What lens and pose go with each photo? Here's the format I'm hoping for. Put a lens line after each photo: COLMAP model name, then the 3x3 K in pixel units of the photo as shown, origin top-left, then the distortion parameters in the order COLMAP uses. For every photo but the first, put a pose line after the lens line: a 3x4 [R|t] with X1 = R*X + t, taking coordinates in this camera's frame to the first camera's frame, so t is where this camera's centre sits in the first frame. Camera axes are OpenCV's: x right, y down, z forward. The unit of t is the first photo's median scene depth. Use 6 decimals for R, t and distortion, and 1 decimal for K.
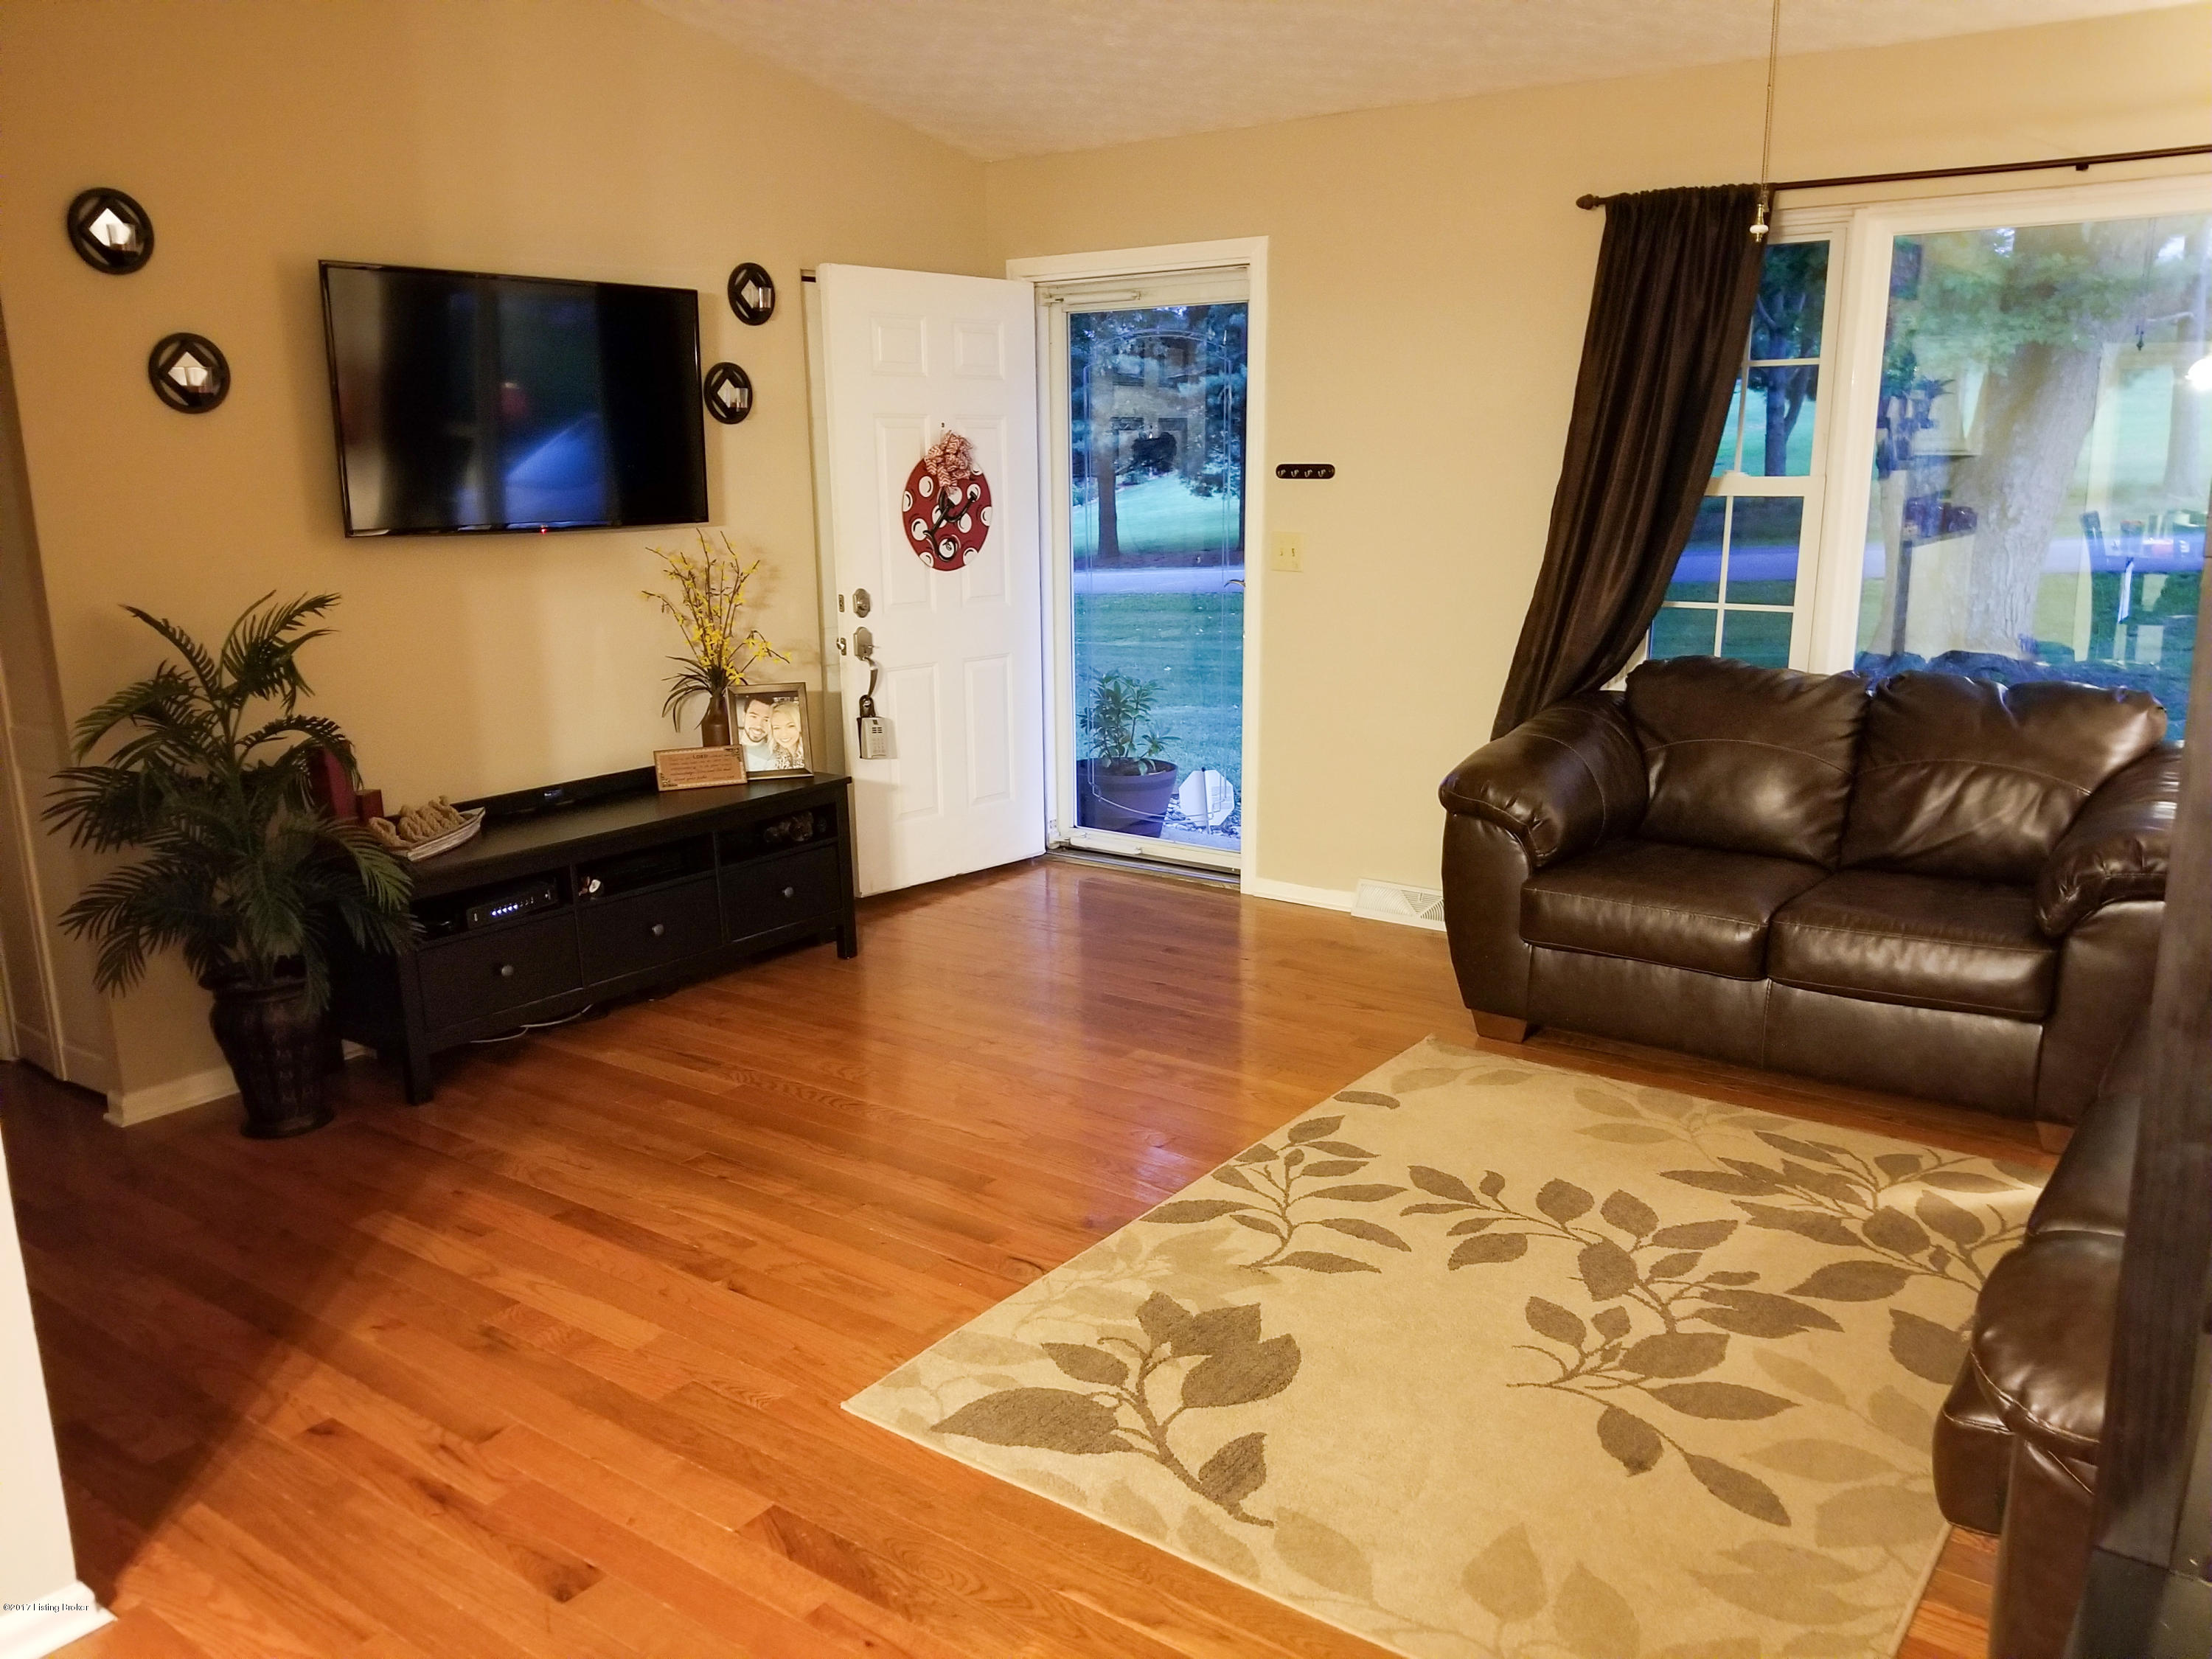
lens RADIAL K [[1721.5, 0, 1095.8], [0, 1721.5, 866.8], [0, 0, 1]] dist [0.116012, -0.216086]
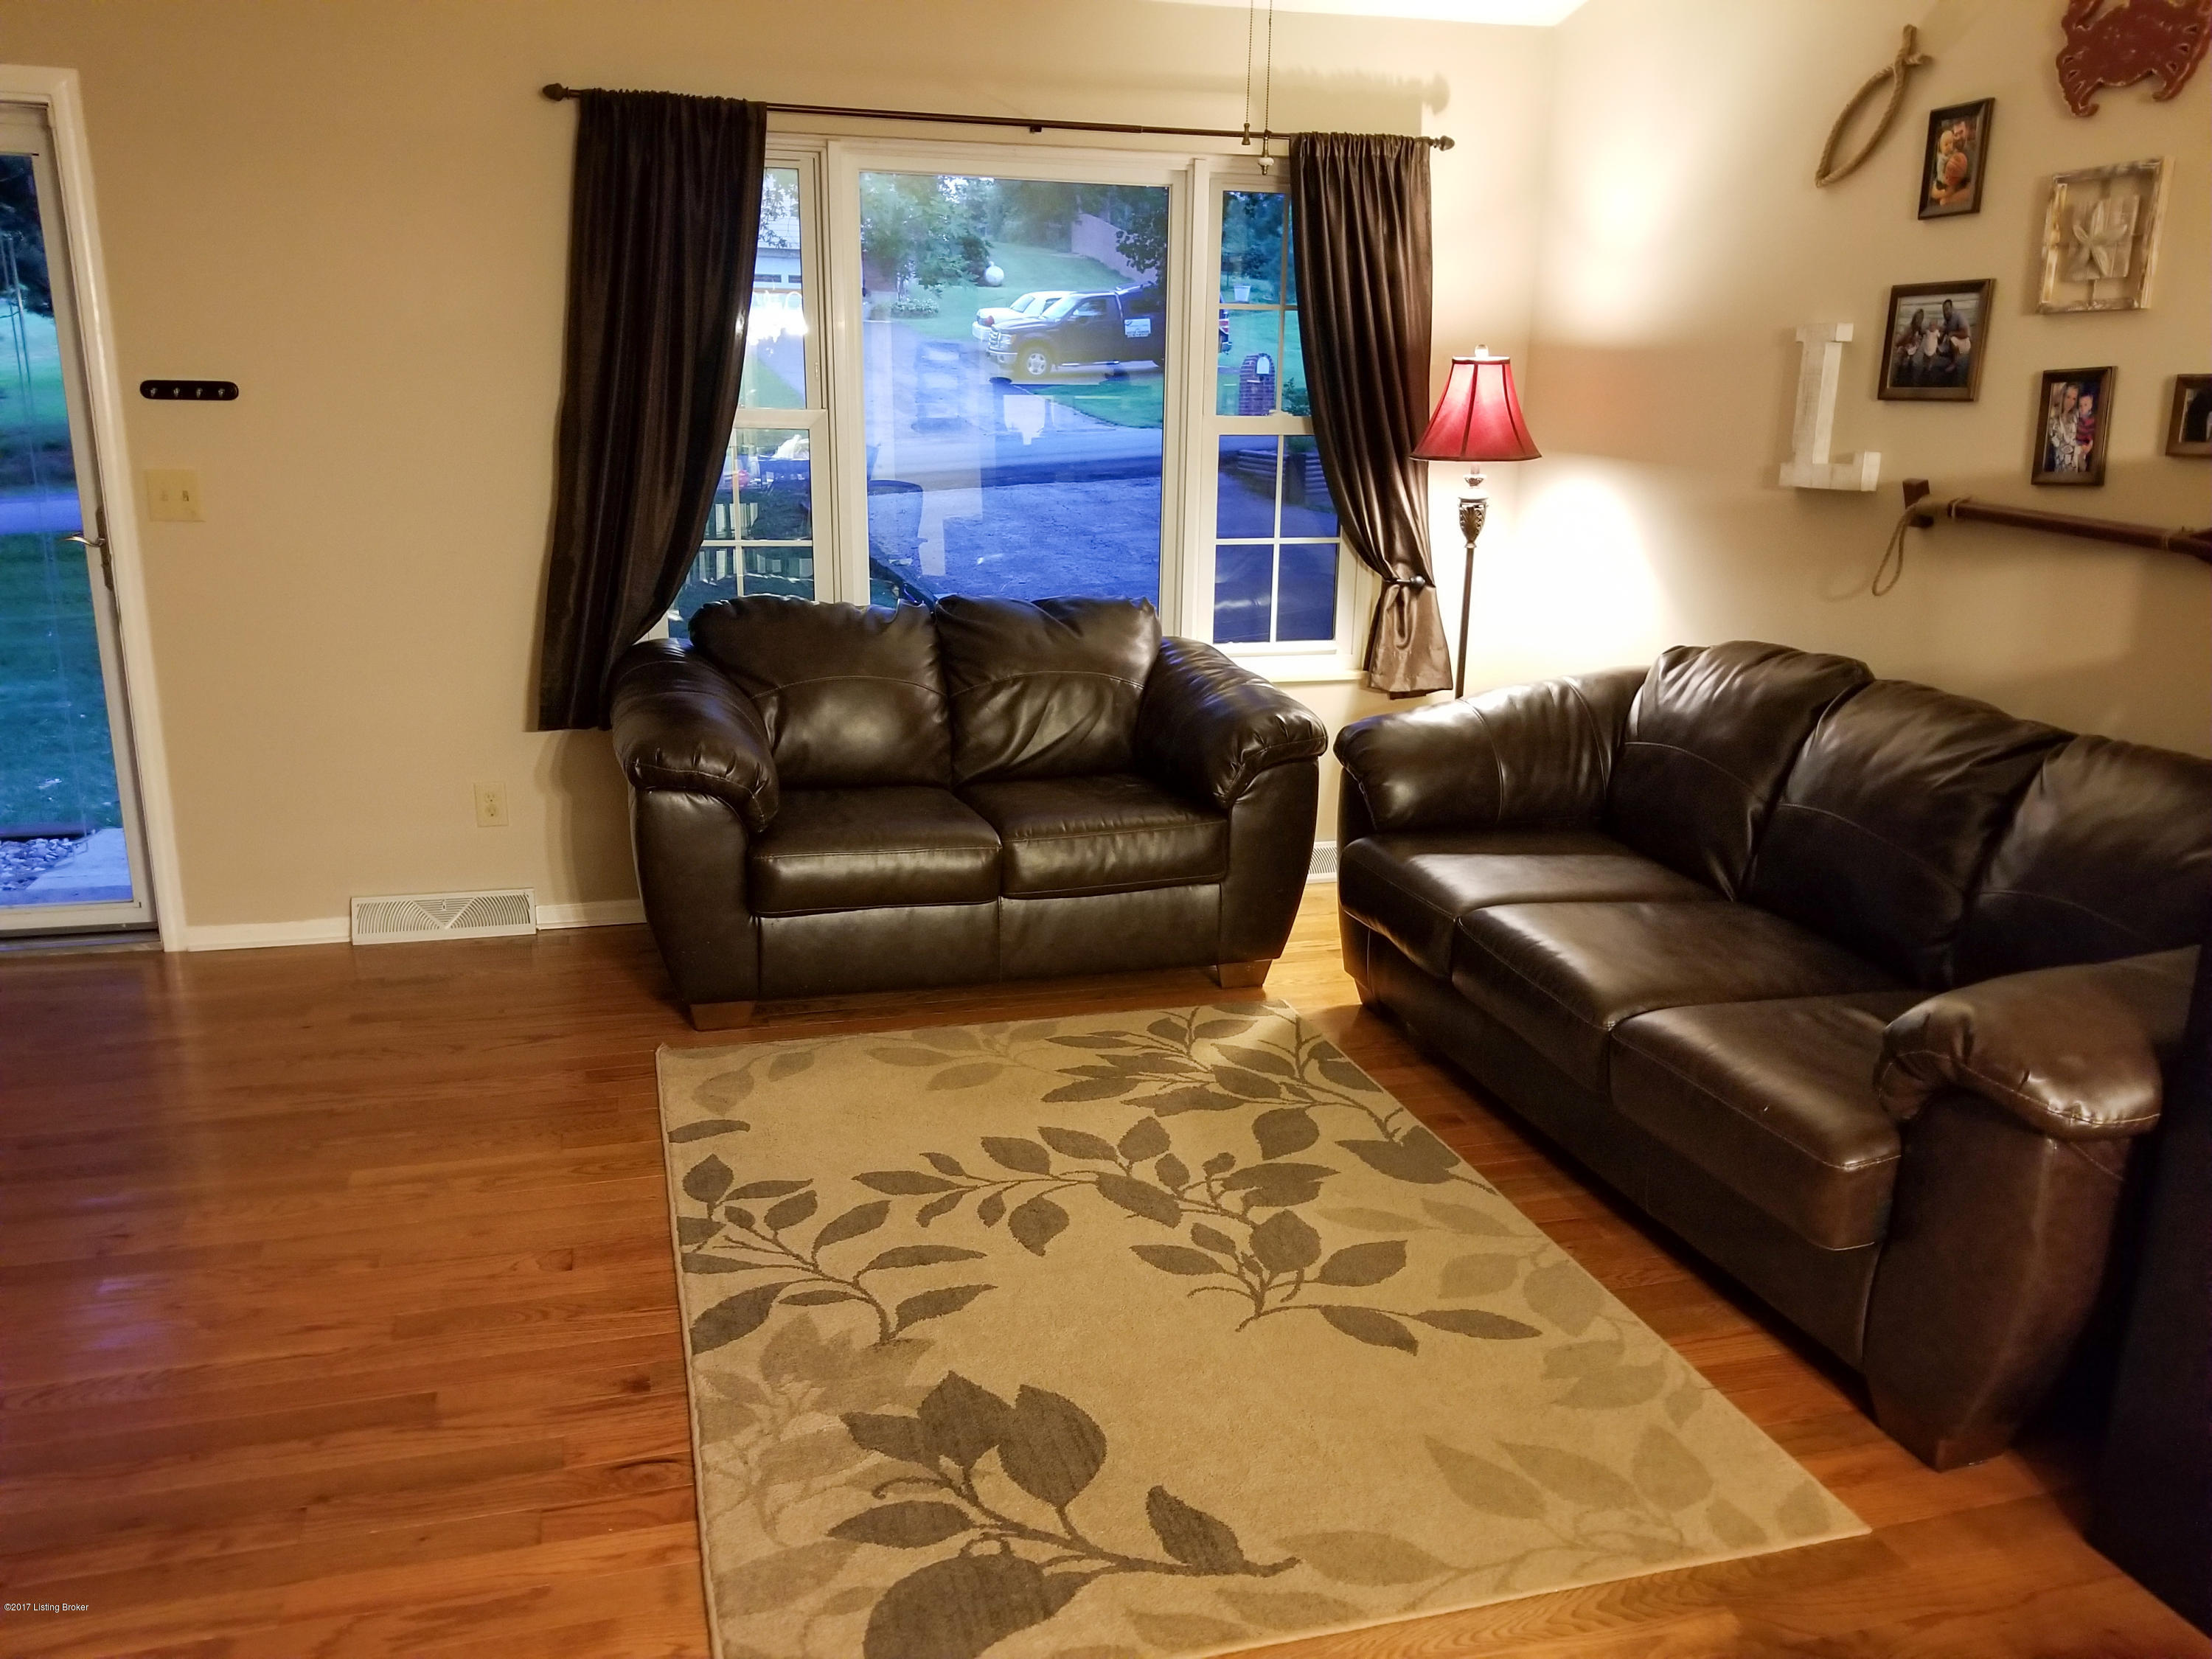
lens RADIAL K [[1721.5, 0, 1095.8], [0, 1721.5, 866.8], [0, 0, 1]] dist [0.116012, -0.216086]
pose [[0.606823, -0.191868, 0.771332, -0.425936], [0.164363, 0.979743, 0.114402, -0.071227], [-0.777657, 0.057357, 0.626067, 0.348555]]
